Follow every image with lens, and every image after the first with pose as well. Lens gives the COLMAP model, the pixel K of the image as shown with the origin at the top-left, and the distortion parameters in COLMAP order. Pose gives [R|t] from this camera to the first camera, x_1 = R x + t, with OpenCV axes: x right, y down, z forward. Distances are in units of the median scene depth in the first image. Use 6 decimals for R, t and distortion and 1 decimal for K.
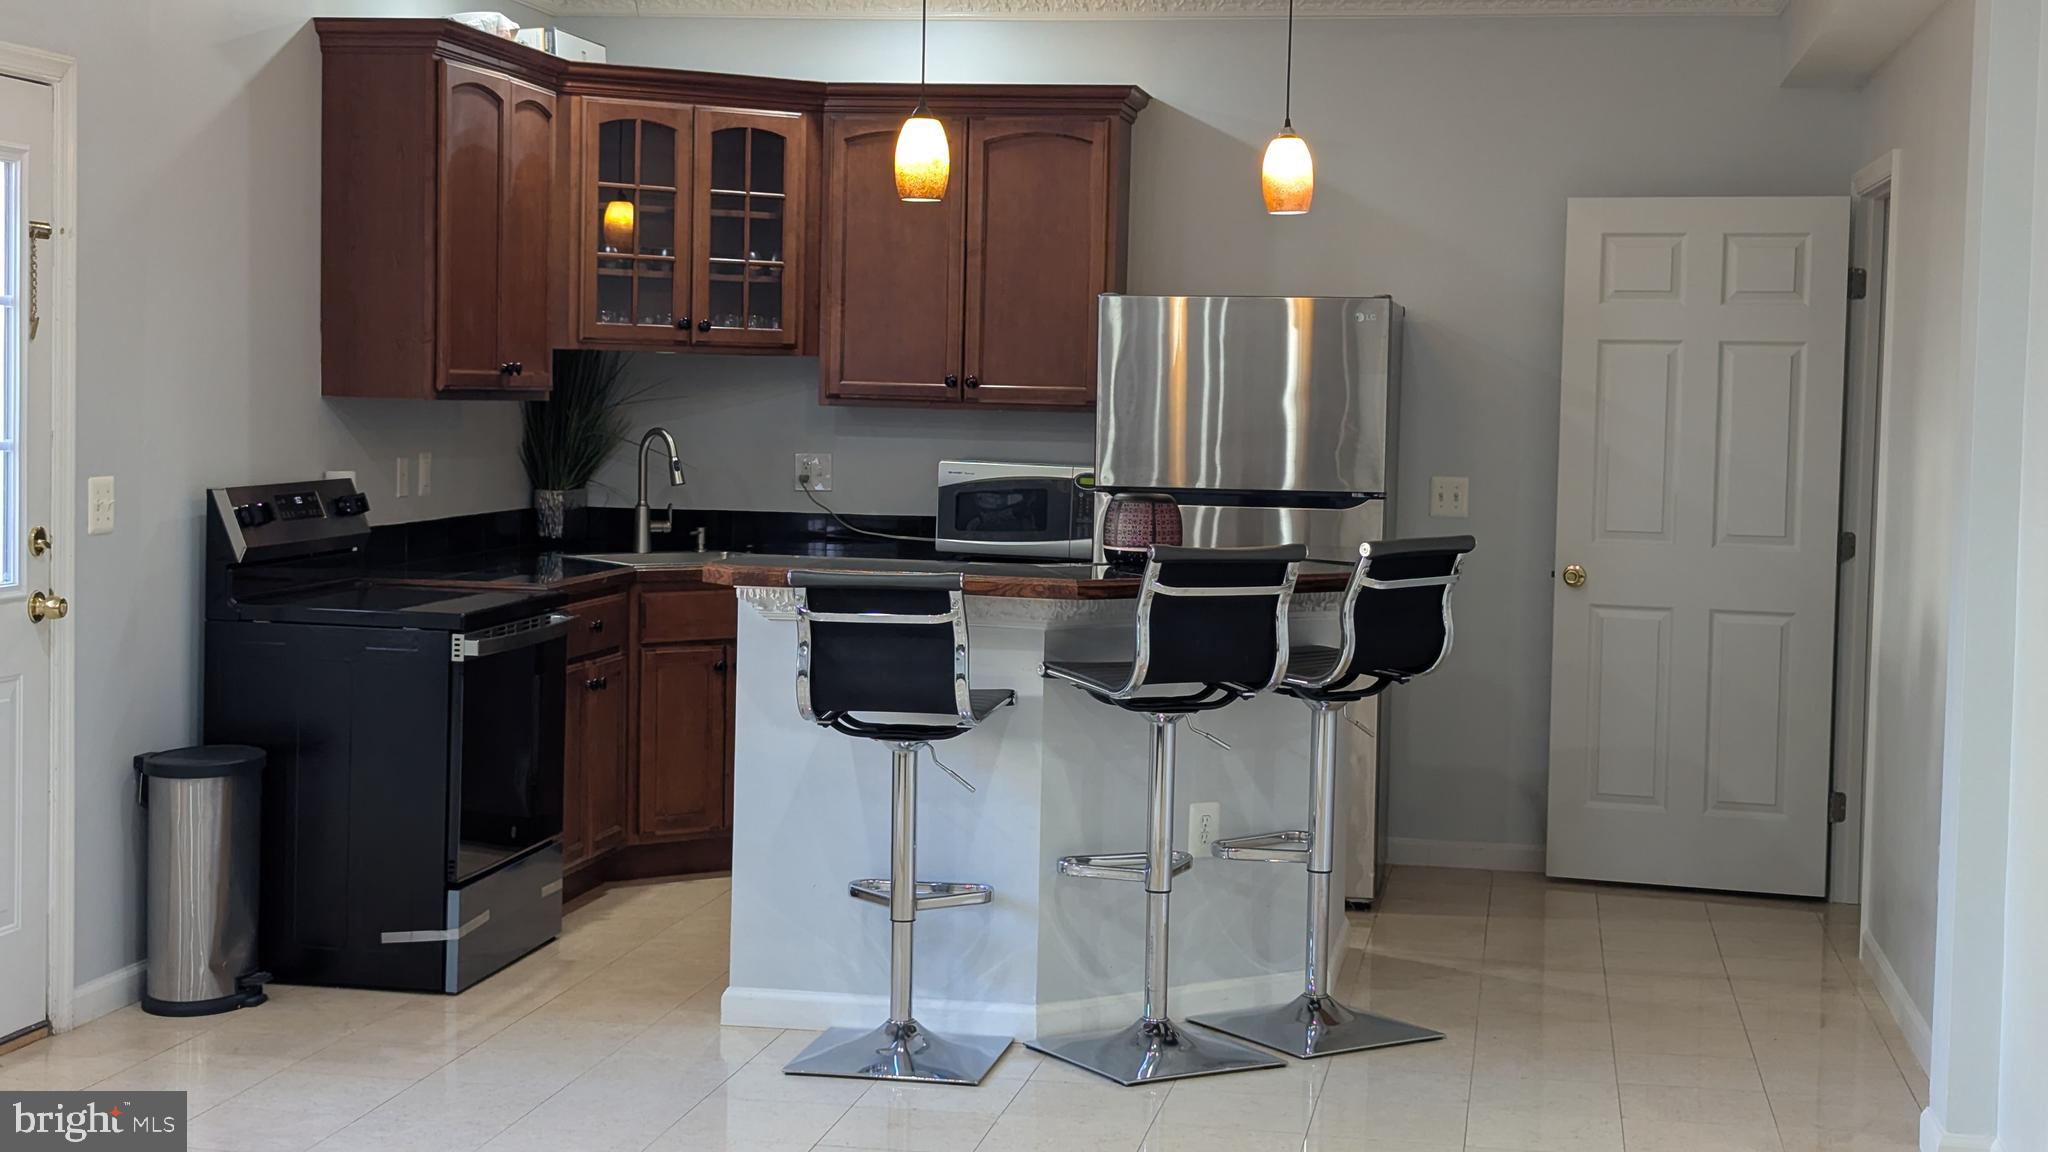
lens RADIAL K [[2879.5, 0, 1028.5], [0, 2879.5, 581.8], [0, 0, 1]] dist [0.149898, -0.697558]
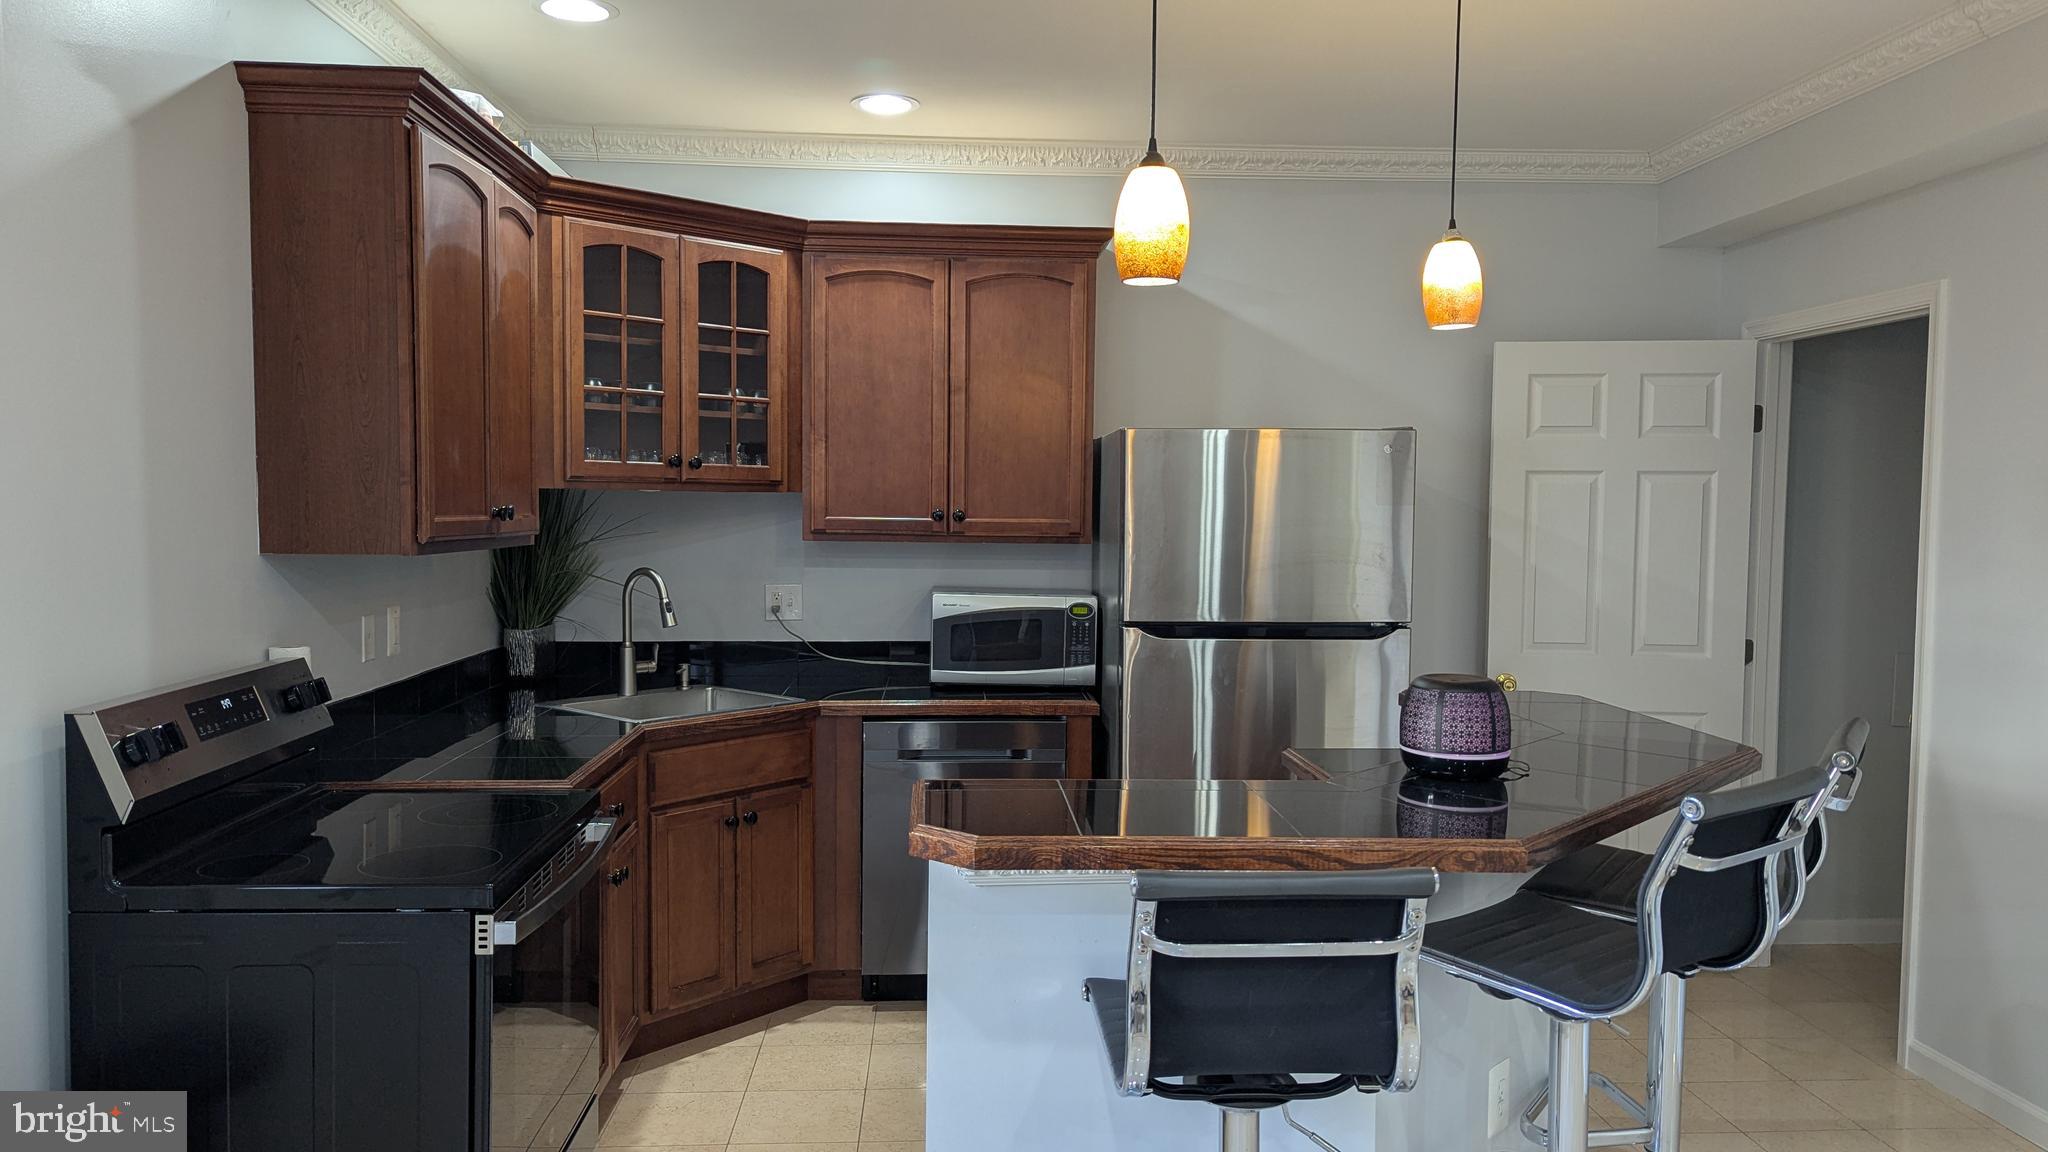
lens RADIAL K [[1442.7, 0, 1017.0], [0, 1442.7, 587.3], [0, 0, 1]] dist [0.063500, -0.061060]
pose [[0.973597, -0.025680, 0.226824, -0.118518], [0.026974, 0.999633, -0.002604, -0.042585], [-0.226674, 0.008653, 0.973932, 0.501425]]
